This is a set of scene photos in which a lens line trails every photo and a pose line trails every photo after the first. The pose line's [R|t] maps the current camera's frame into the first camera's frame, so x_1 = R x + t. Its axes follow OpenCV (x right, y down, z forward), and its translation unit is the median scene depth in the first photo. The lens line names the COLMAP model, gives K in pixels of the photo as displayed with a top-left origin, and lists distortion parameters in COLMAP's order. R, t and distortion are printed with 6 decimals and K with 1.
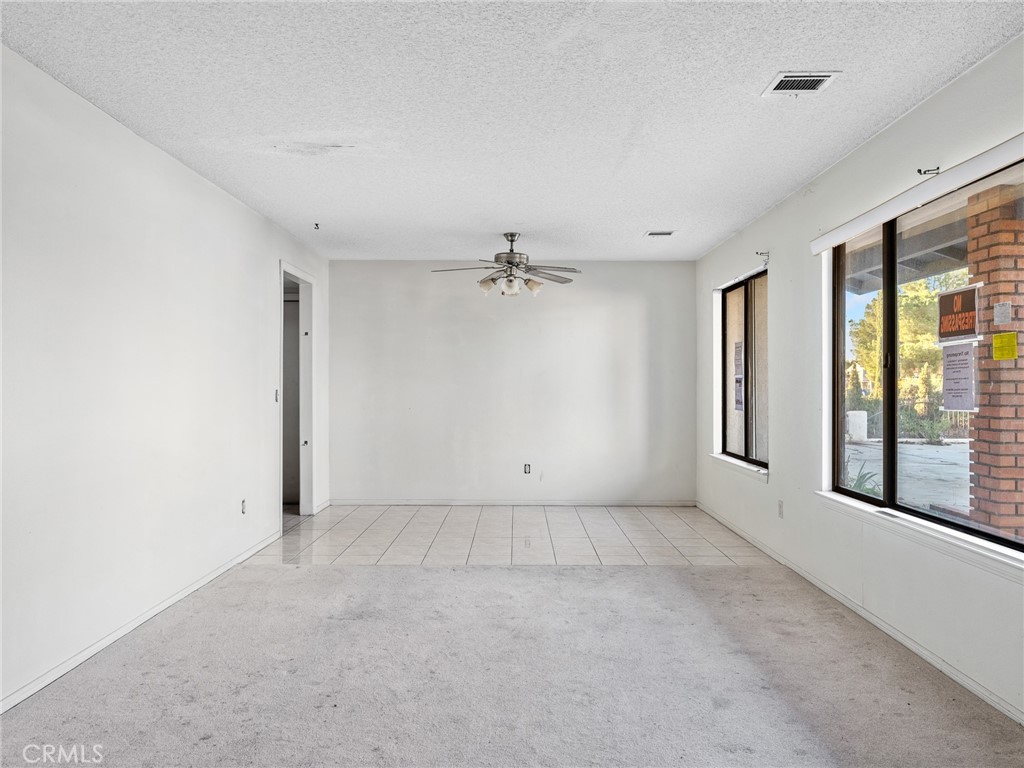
lens RADIAL K [[734.6, 0, 518.4], [0, 734.6, 379.9], [0, 0, 1]] dist [-0.004973, -0.000137]
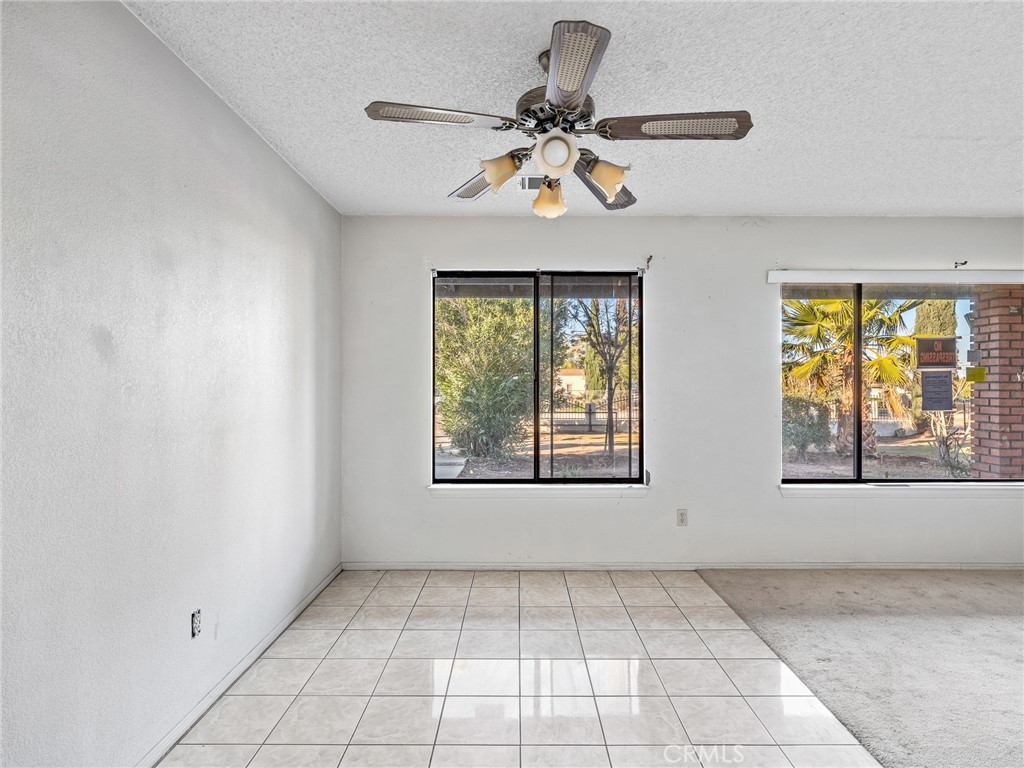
lens RADIAL K [[541.7, 0, 513.7], [0, 541.7, 379.9], [0, 0, 1]] dist [-0.002546, -0.000748]
pose [[0.008620, 0.011631, 0.999895, -0.333904], [-0.006104, 0.999914, -0.011578, -0.004199], [-0.999944, -0.006004, 0.008690, 1.027735]]
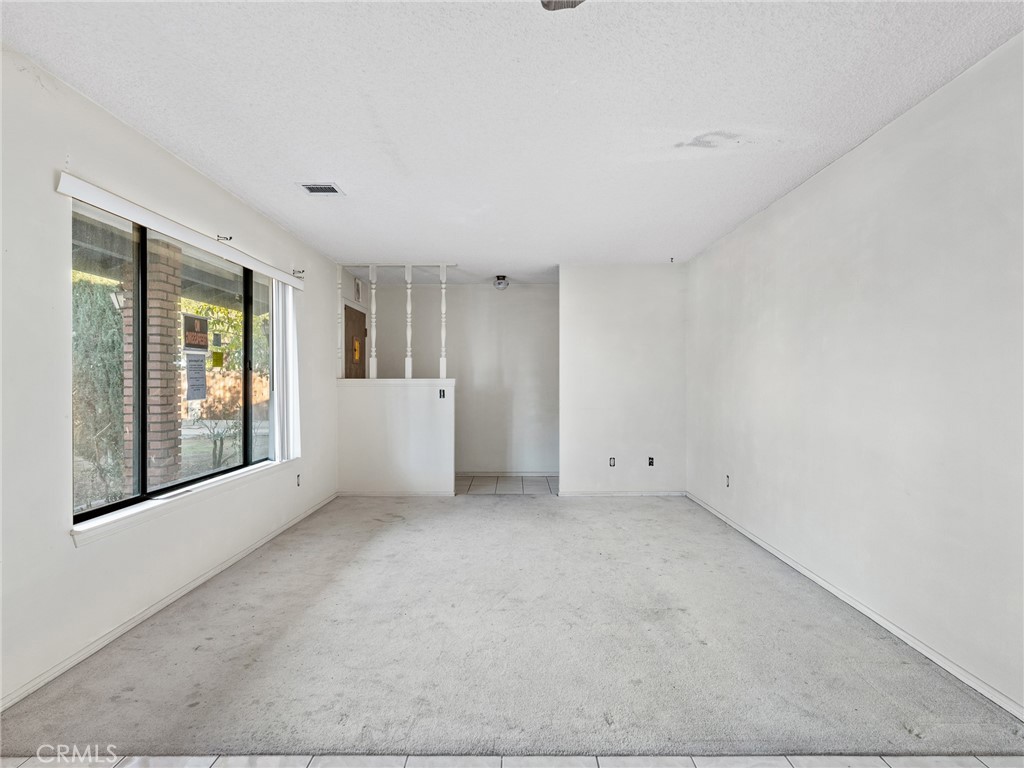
lens RADIAL K [[592.6, 0, 513.6], [0, 592.6, 379.4], [0, 0, 1]] dist [0.005263, -0.000198]
pose [[-0.999990, -0.000518, 0.004488, -0.015857], [-0.000557, 0.999962, -0.008675, 0.006191], [-0.004484, -0.008678, -0.999952, 1.146056]]
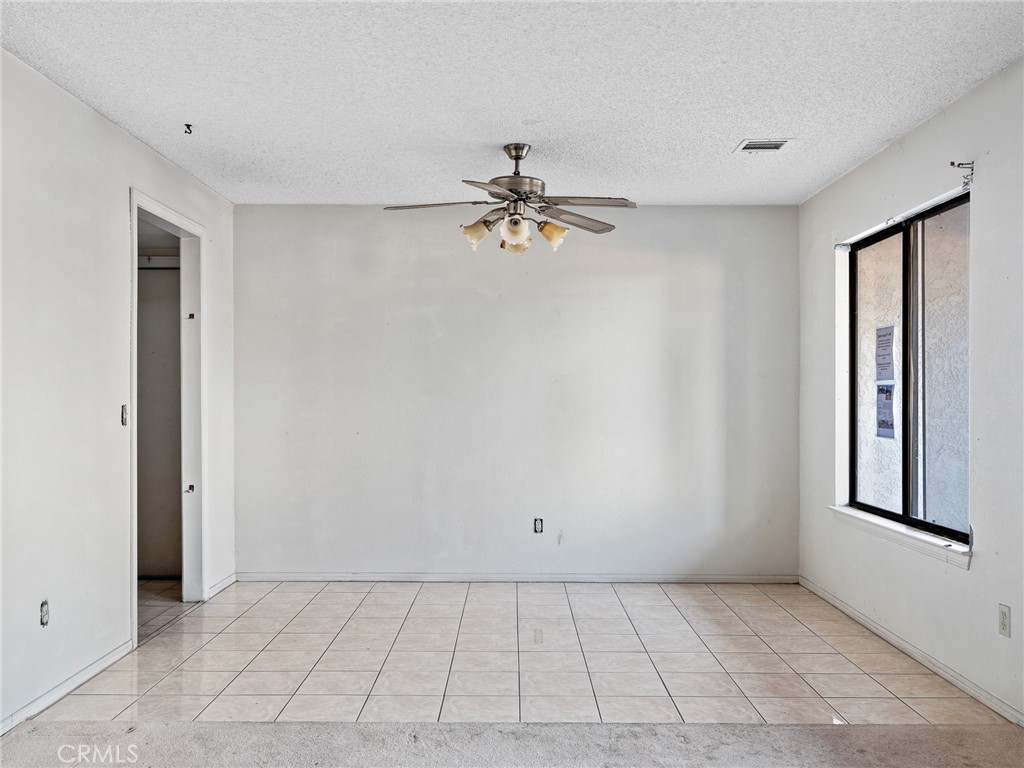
lens RADIAL K [[867.4, 0, 508.3], [0, 867.4, 392.6], [0, 0, 1]] dist [0.010075, 0.005182]
pose [[0.999973, -0.000600, -0.007337, -0.010967], [0.000616, 0.999997, 0.002211, 0.001837], [0.007335, -0.002216, 0.999971, 0.283168]]
